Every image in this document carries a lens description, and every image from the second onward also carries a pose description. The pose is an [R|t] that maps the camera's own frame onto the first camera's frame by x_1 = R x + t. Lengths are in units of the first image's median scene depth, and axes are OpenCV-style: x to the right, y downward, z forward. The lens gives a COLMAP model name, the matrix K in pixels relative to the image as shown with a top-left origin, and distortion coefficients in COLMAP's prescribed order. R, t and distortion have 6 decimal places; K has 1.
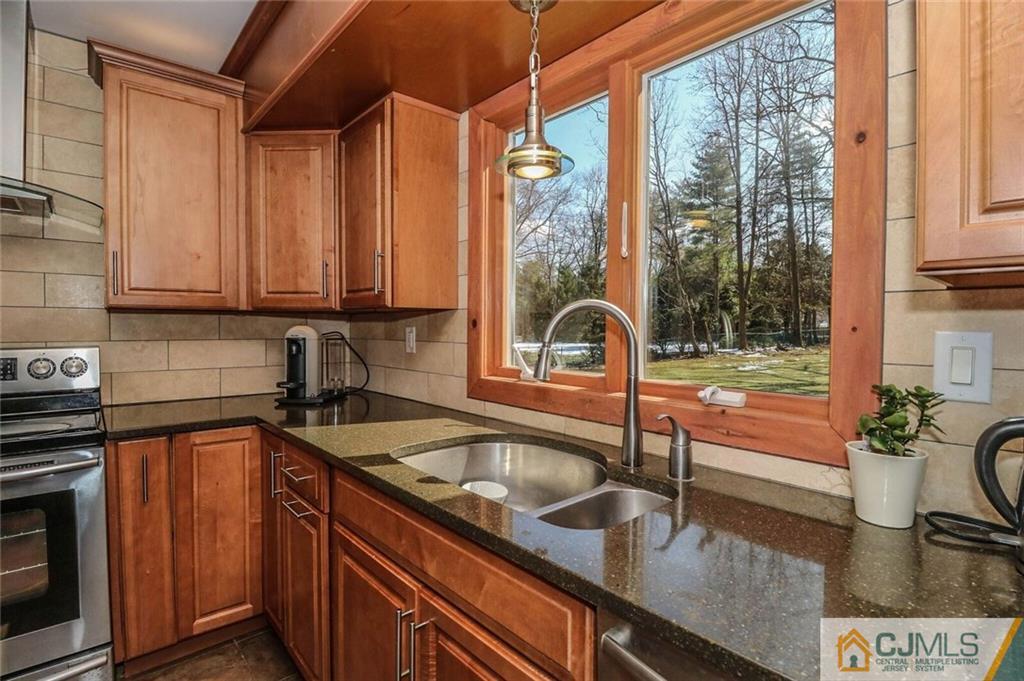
lens RADIAL K [[483.7, 0, 516.9], [0, 483.7, 339.0], [0, 0, 1]] dist [-0.015511, -0.005104]
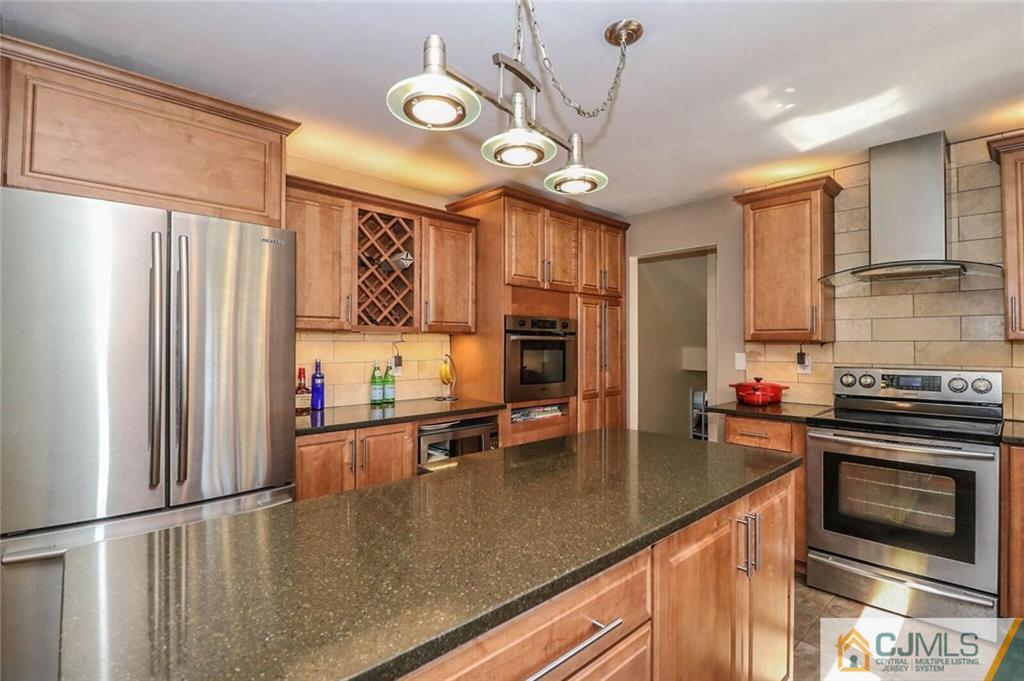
lens RADIAL K [[483.7, 0, 518.3], [0, 483.7, 338.3], [0, 0, 1]] dist [-0.015511, -0.005104]
pose [[0.025871, -0.015177, -0.999550, 0.356500], [-0.025423, 0.999551, -0.015835, -0.019764], [0.999342, 0.025821, 0.025474, -0.325636]]
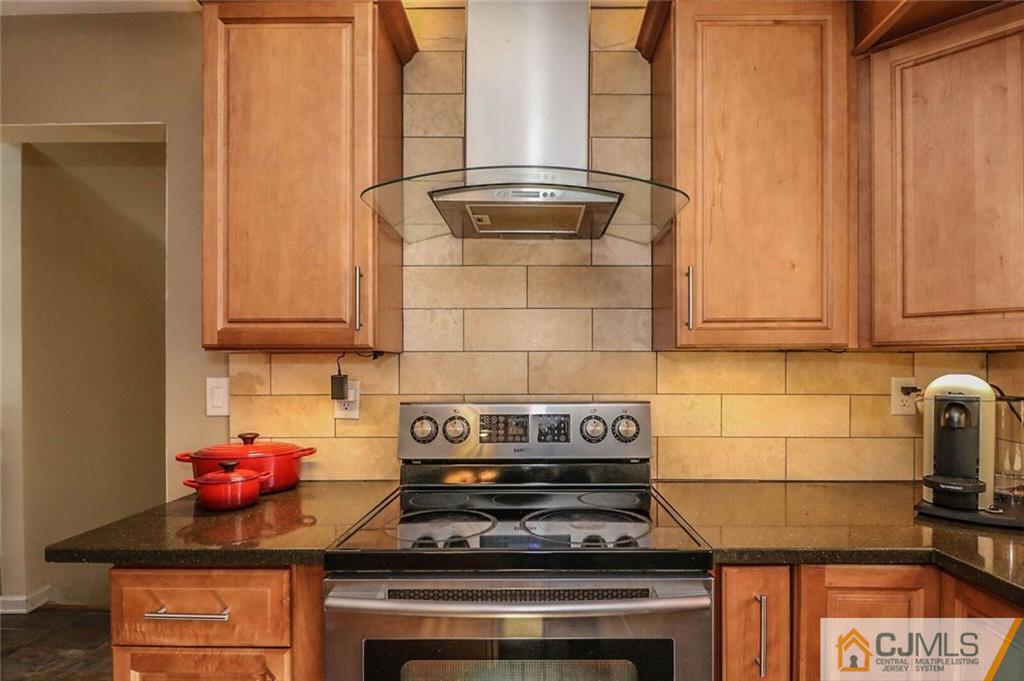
lens RADIAL K [[483.7, 0, 528.5], [0, 483.7, 372.6], [0, 0, 1]] dist [-0.015511, -0.005104]
pose [[0.737380, 0.003761, -0.675467, -0.523237], [-0.013422, 0.999869, -0.009085, -0.022111], [0.675344, 0.015765, 0.737334, 0.323705]]
